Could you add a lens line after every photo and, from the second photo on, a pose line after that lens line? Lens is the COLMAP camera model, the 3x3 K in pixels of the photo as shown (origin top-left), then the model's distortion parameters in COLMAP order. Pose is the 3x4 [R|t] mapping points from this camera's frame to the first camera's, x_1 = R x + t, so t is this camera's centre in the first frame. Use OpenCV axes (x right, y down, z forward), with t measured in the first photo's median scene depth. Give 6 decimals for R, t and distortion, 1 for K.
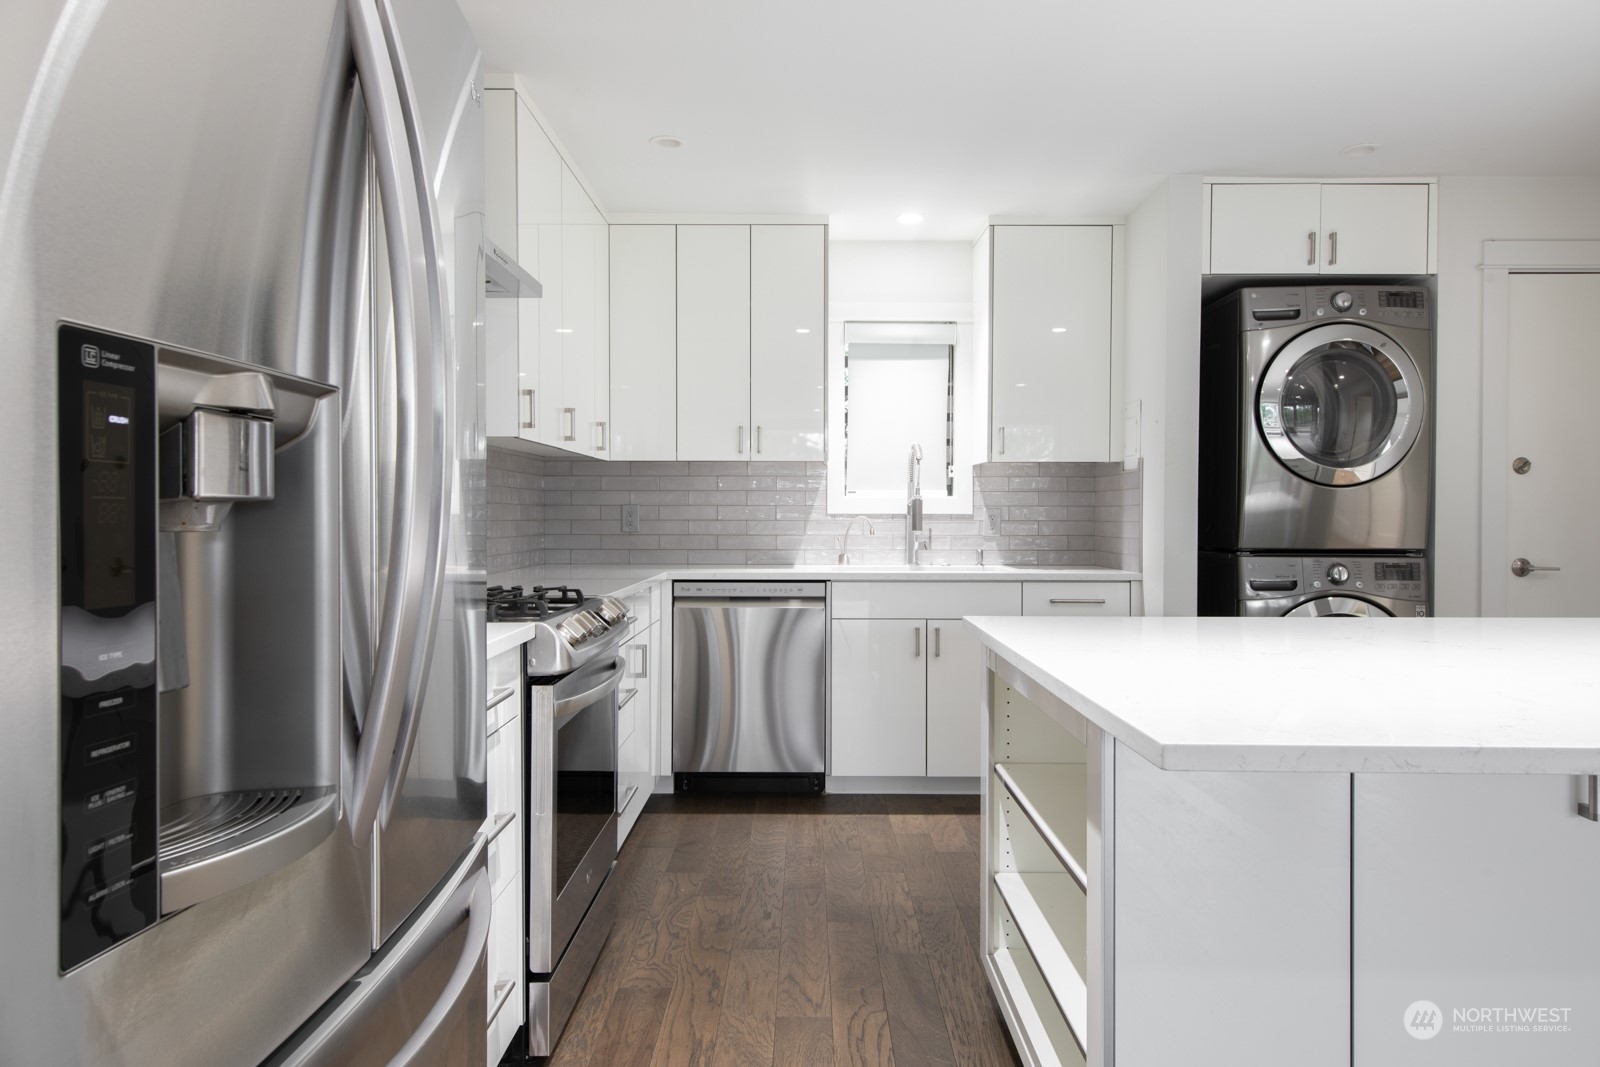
lens RADIAL K [[1046.7, 0, 804.9], [0, 1046.7, 524.9], [0, 0, 1]] dist [0.009289, -0.000434]
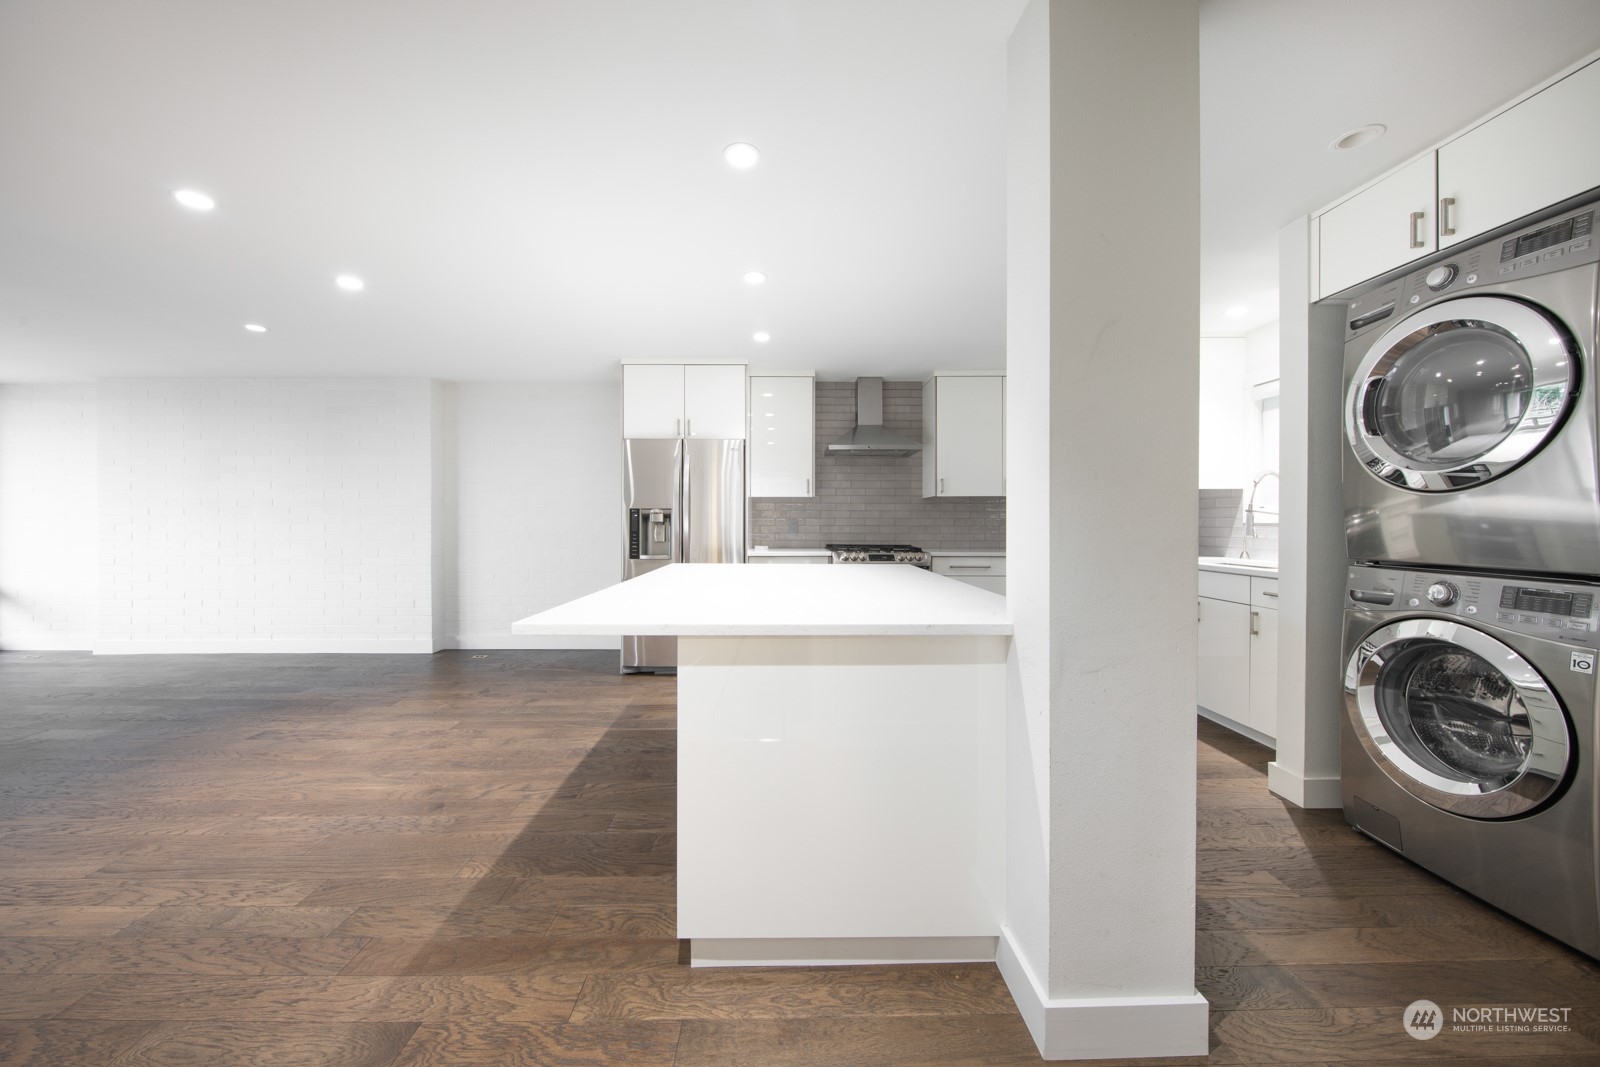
lens RADIAL K [[540.8, 0, 785.3], [0, 540.8, 523.0], [0, 0, 1]] dist [0.003014, -0.002379]
pose [[0.008860, 0.000515, -0.999961, 0.935616], [-0.009974, 0.999950, 0.000427, -0.005793], [0.999911, 0.009970, 0.008865, 0.451736]]
